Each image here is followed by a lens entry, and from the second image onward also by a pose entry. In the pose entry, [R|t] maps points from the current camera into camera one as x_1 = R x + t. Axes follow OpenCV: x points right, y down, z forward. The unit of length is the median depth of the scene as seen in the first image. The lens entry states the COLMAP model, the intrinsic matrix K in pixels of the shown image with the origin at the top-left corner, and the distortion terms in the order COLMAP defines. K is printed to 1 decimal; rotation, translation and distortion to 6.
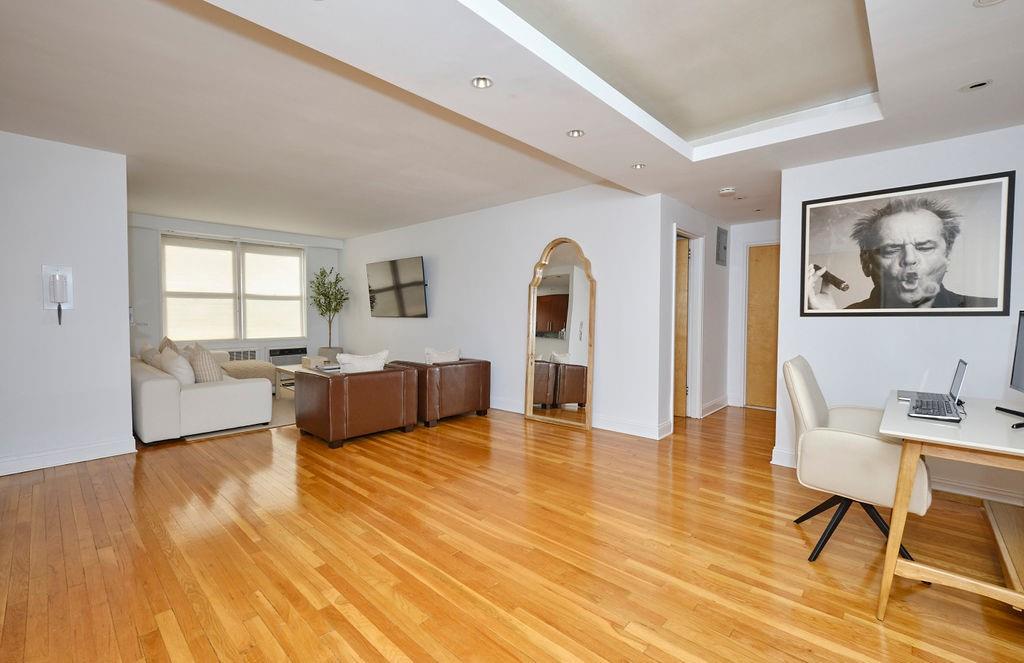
lens RADIAL K [[441.0, 0, 512.9], [0, 441.0, 326.2], [0, 0, 1]] dist [0.001510, -0.000069]
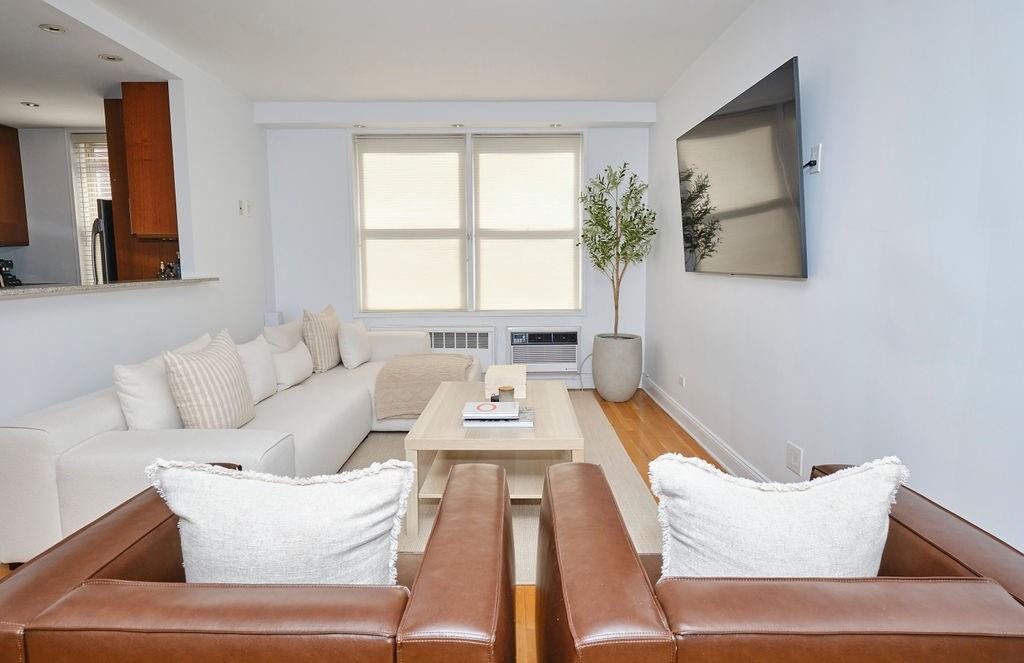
lens RADIAL K [[568.9, 0, 512.6], [0, 568.9, 326.9], [0, 0, 1]] dist [-0.006612, -0.001954]
pose [[0.685668, 0.076431, -0.723890, -0.064814], [-0.015897, 0.995807, 0.090084, -0.020502], [0.727740, -0.050260, 0.684009, 0.691411]]
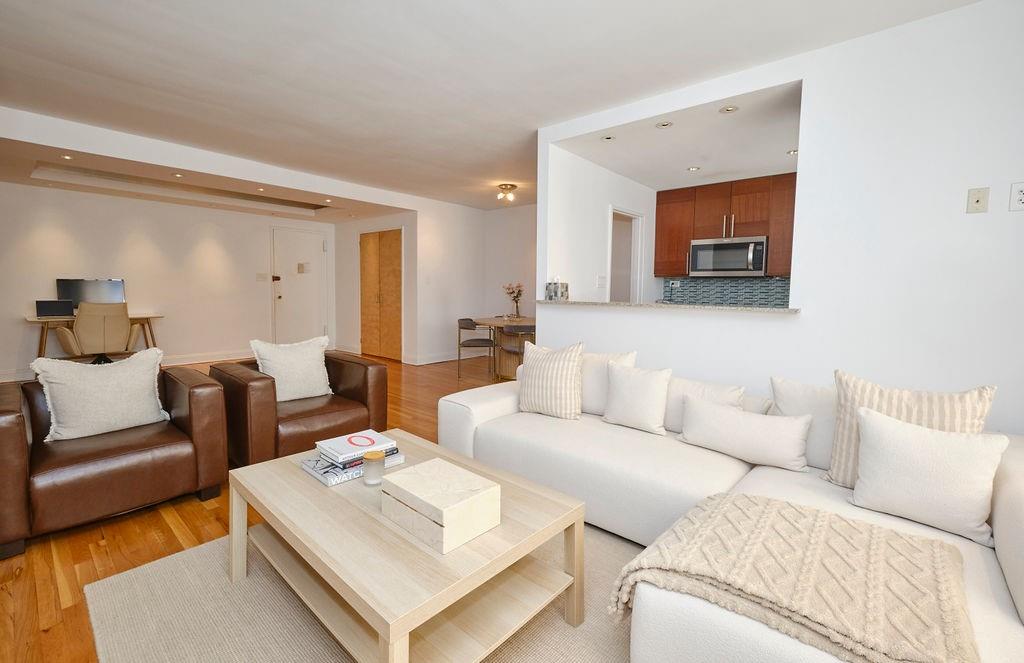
lens RADIAL K [[441.0, 0, 512.9], [0, 441.0, 326.2], [0, 0, 1]] dist [0.001510, -0.000069]
pose [[-0.999429, -0.018104, -0.028527, -0.522613], [-0.021241, 0.993276, 0.113804, -0.038801], [0.026275, 0.114345, -0.993094, 1.328624]]
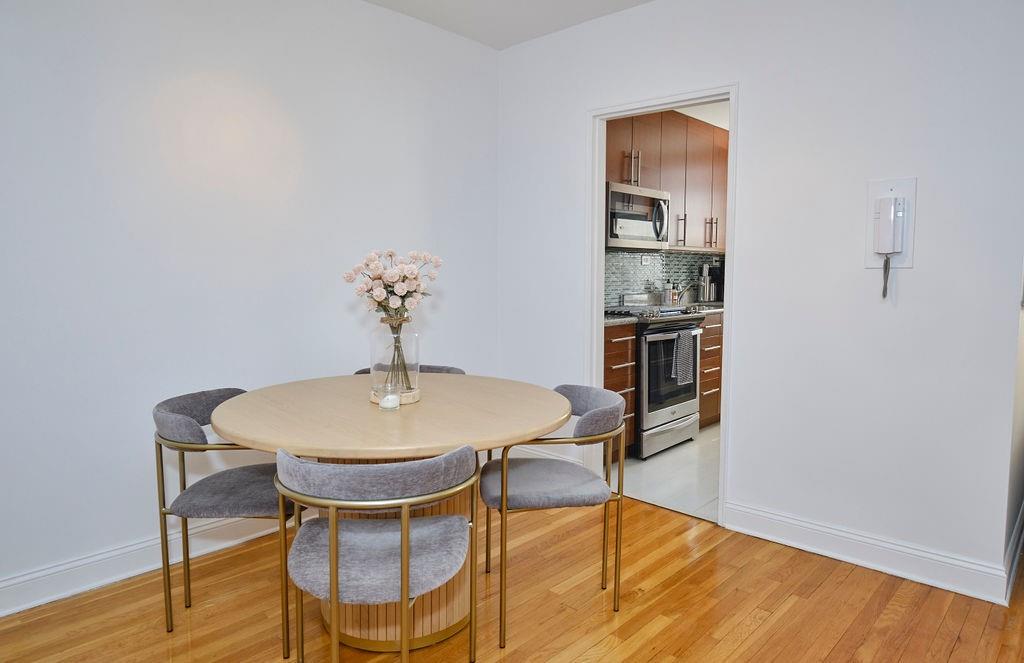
lens RADIAL K [[636.4, 0, 512.0], [0, 636.4, 331.5], [0, 0, 1]] dist [0.002148, 0.000451]
pose [[-0.004347, 0.091362, -0.995808, -0.182369], [-0.030209, 0.995351, 0.091452, -0.011347], [0.999534, 0.030480, -0.001567, 0.349813]]
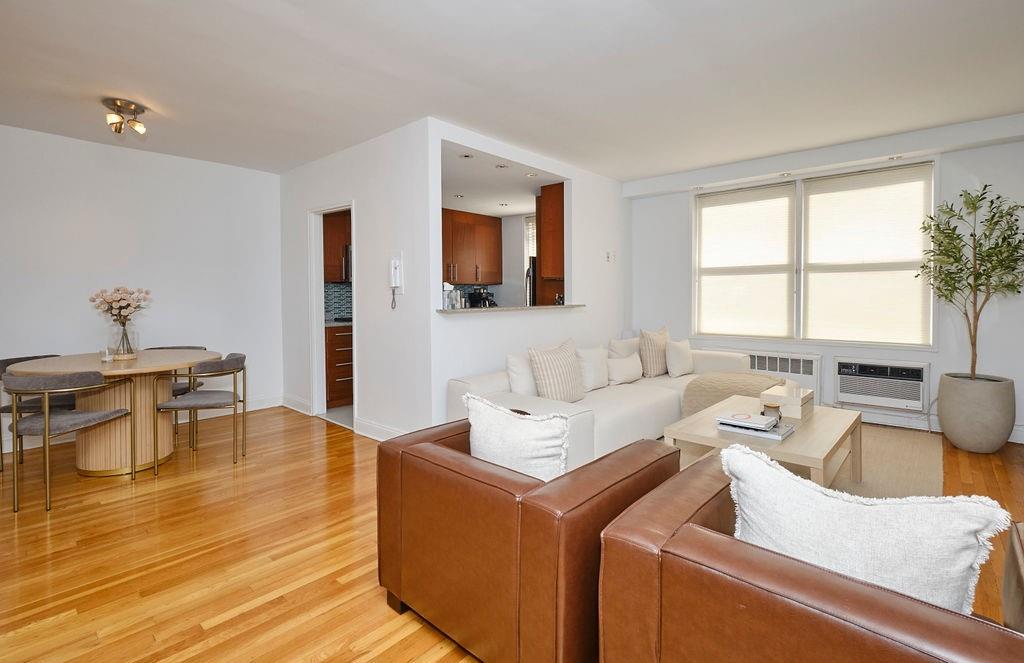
lens RADIAL K [[476.2, 0, 512.9], [0, 476.2, 305.0], [0, 0, 1]] dist [-0.001208, -0.000982]
pose [[0.017643, 0.017993, -0.999682, 0.046294], [-0.025857, 0.999512, 0.017534, -0.023538], [0.999510, 0.025539, 0.018100, 0.759061]]
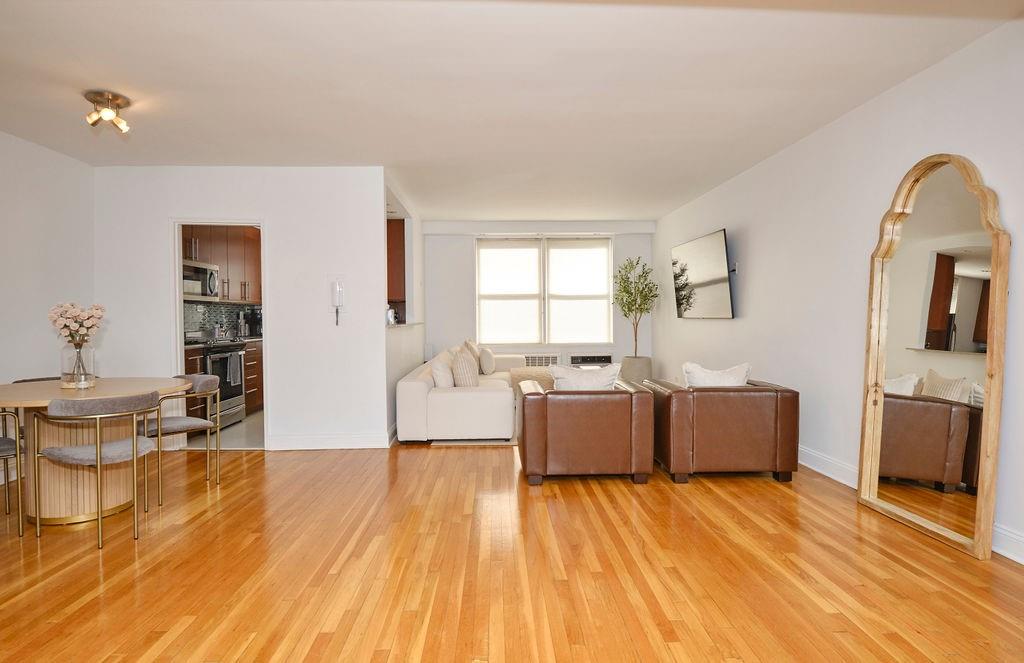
lens RADIAL K [[540.4, 0, 514.7], [0, 540.4, 327.4], [0, 0, 1]] dist [-0.008454, -0.000987]
pose [[0.707007, 0.005495, -0.707186, 0.173143], [-0.010972, 0.999935, -0.003200, 0.000375], [0.707122, 0.010022, 0.707021, 0.204000]]
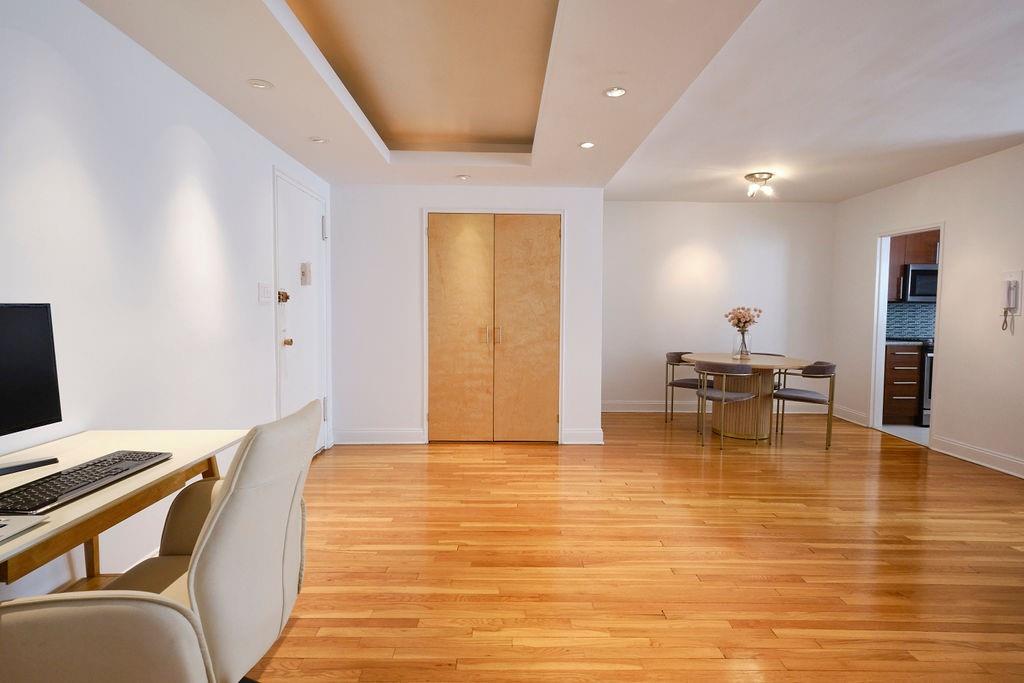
lens RADIAL K [[504.9, 0, 508.0], [0, 504.9, 338.9], [0, 0, 1]] dist [0.001107, 0.000120]
pose [[-0.732237, 0.028332, -0.680460, 0.348547], [-0.032218, 0.996575, 0.076163, -0.021292], [0.680287, 0.077692, -0.728817, 0.647386]]
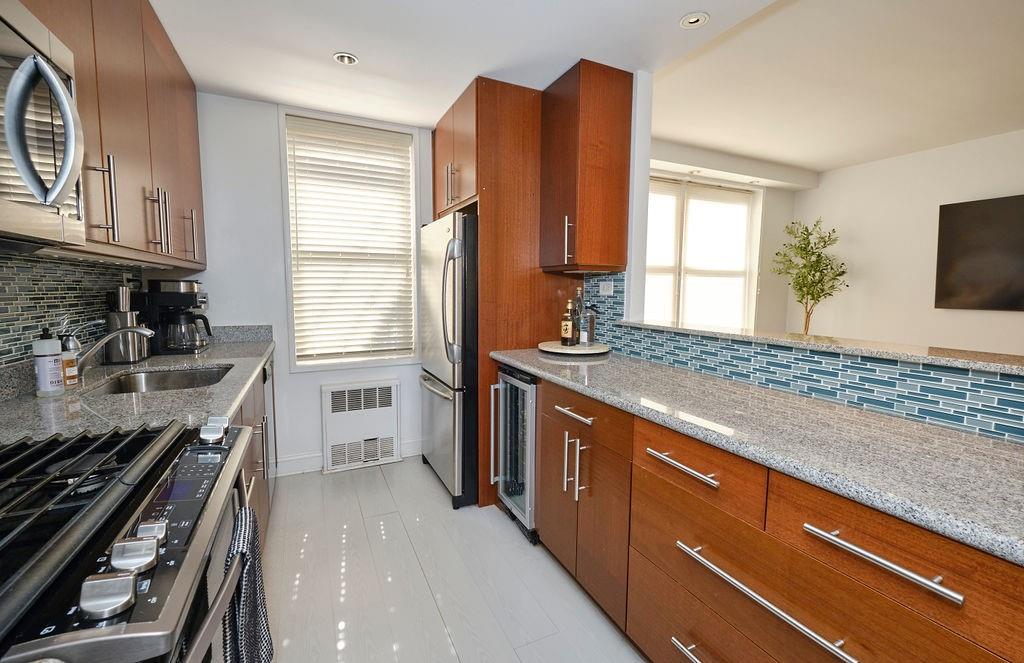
lens RADIAL K [[432.2, 0, 511.5], [0, 432.2, 328.1], [0, 0, 1]] dist [0.000898, -0.000314]
pose [[0.926566, 0.037997, -0.374208, -0.779301], [-0.015778, 0.997935, 0.062265, -0.027962], [0.375801, -0.051788, 0.925252, 0.449105]]
